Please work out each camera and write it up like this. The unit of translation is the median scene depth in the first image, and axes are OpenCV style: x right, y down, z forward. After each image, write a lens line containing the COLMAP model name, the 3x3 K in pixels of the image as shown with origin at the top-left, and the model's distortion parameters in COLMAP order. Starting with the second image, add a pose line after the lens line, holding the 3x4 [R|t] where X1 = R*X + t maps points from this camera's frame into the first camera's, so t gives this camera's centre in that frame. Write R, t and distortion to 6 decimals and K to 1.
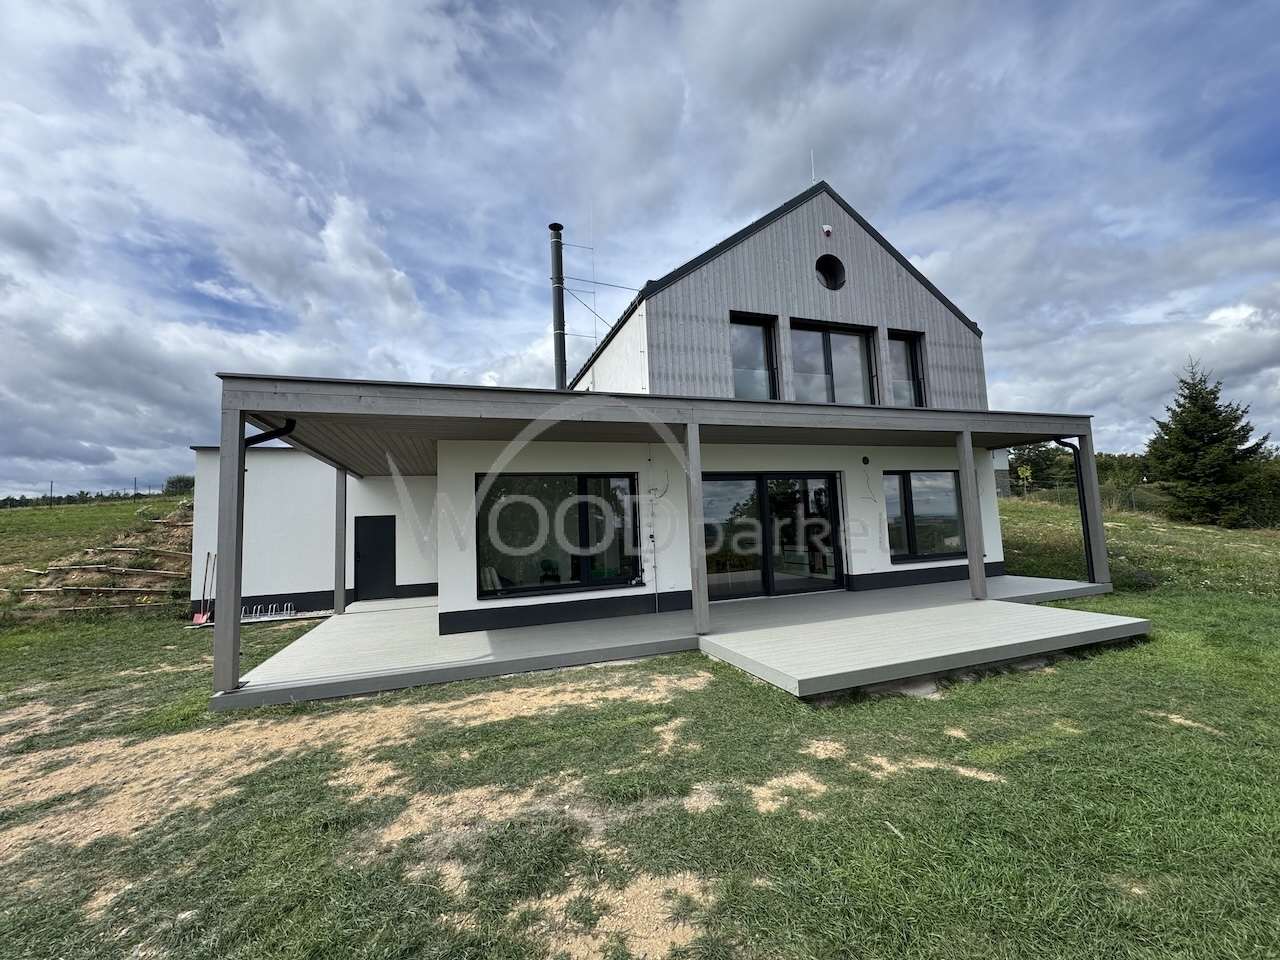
lens RADIAL K [[509.7, 0, 635.9], [0, 509.7, 472.8], [0, 0, 1]] dist [-0.003318, -0.001644]
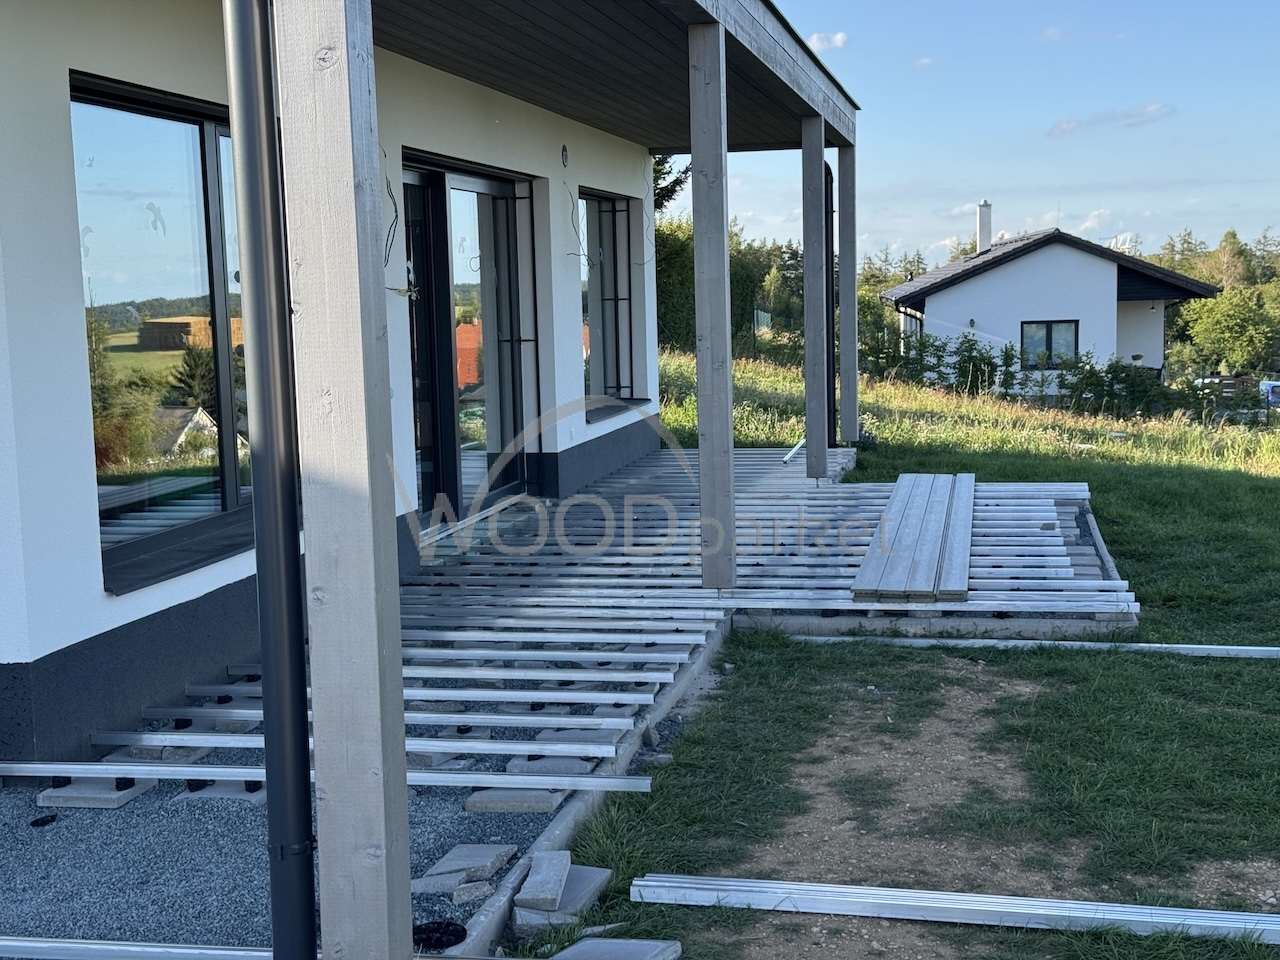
lens RADIAL K [[1787.8, 0, 639.6], [0, 1787.8, 480.7], [0, 0, 1]] dist [0.179360, 0.000000]
pose [[0.505151, -0.066156, 0.860492, -1.564781], [-0.085476, 0.988320, 0.126162, 0.090020], [-0.858788, -0.137283, 0.493596, 0.555193]]
